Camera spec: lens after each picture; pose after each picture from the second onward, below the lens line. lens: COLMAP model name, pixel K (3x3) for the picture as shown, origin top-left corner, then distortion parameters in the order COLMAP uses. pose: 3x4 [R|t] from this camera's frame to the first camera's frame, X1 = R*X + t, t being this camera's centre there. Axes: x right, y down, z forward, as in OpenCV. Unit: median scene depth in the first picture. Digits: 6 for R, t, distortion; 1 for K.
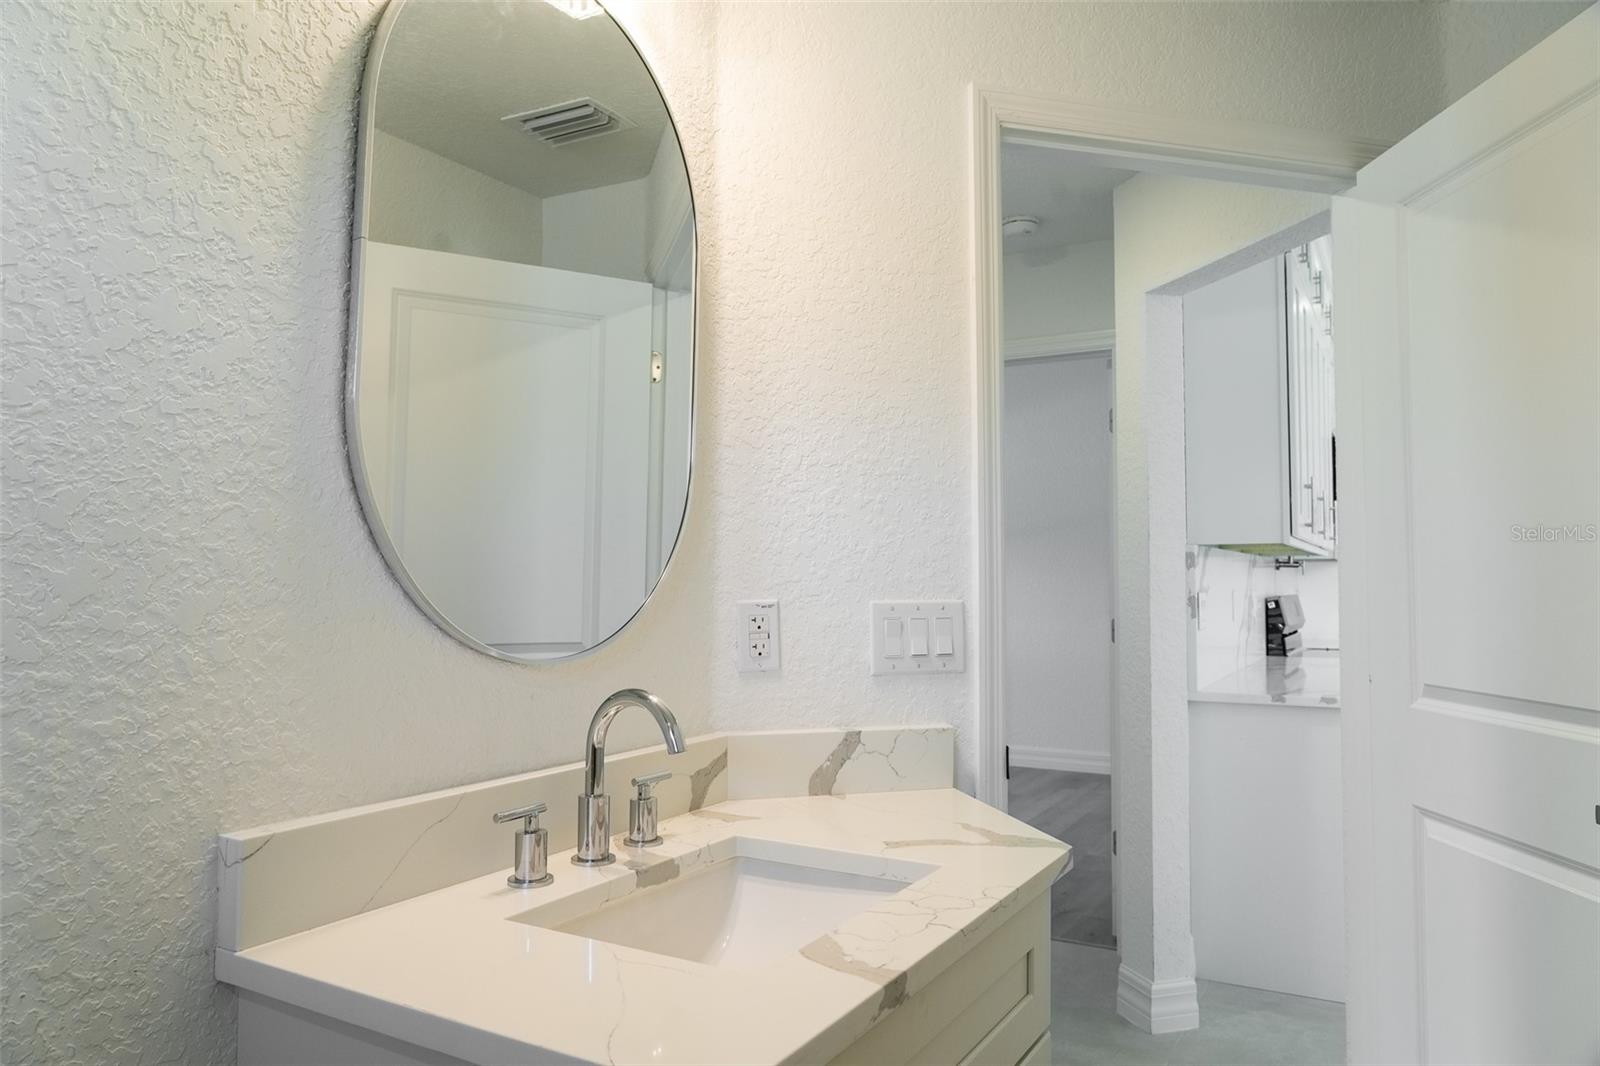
lens RADIAL K [[1092.9, 0, 793.8], [0, 1092.9, 533.6], [0, 0, 1]] dist [-0.011827, 0.011359]
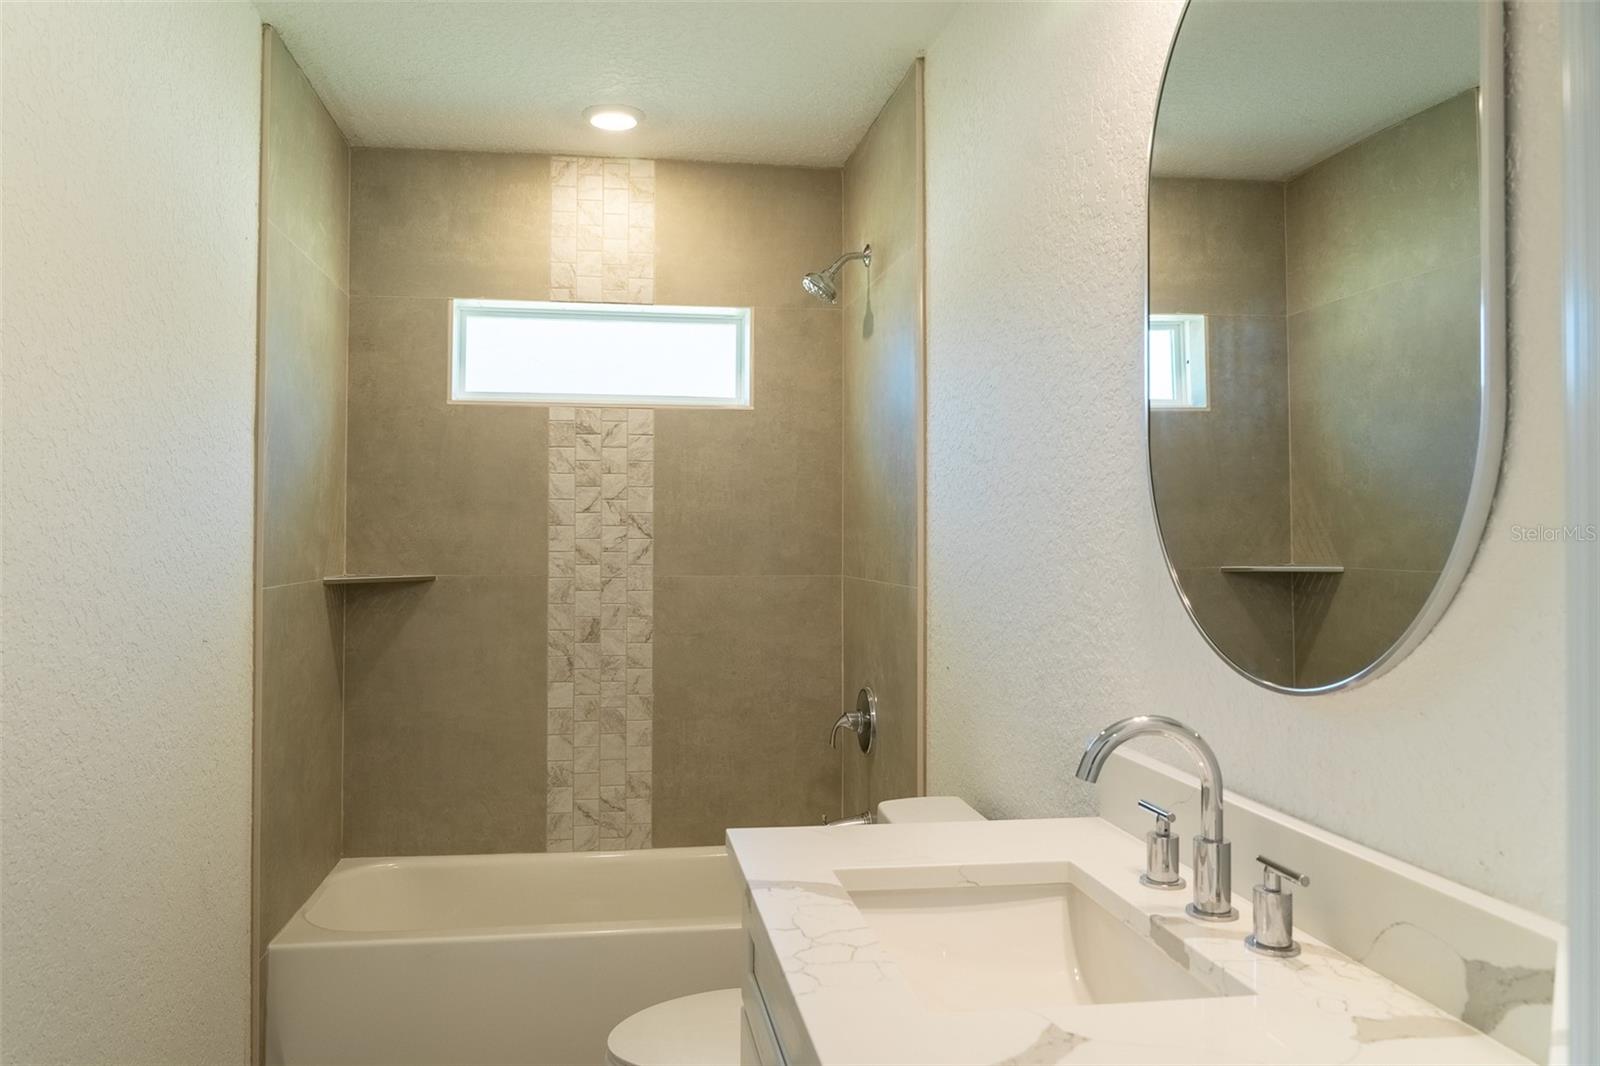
lens RADIAL K [[1092.9, 0, 794.9], [0, 1092.9, 536.3], [0, 0, 1]] dist [-0.011827, 0.011359]
pose [[-0.767466, -0.014703, -0.640922, 0.624804], [0.014171, 0.999104, -0.039890, 0.026241], [0.640934, -0.039696, -0.766569, 1.429469]]
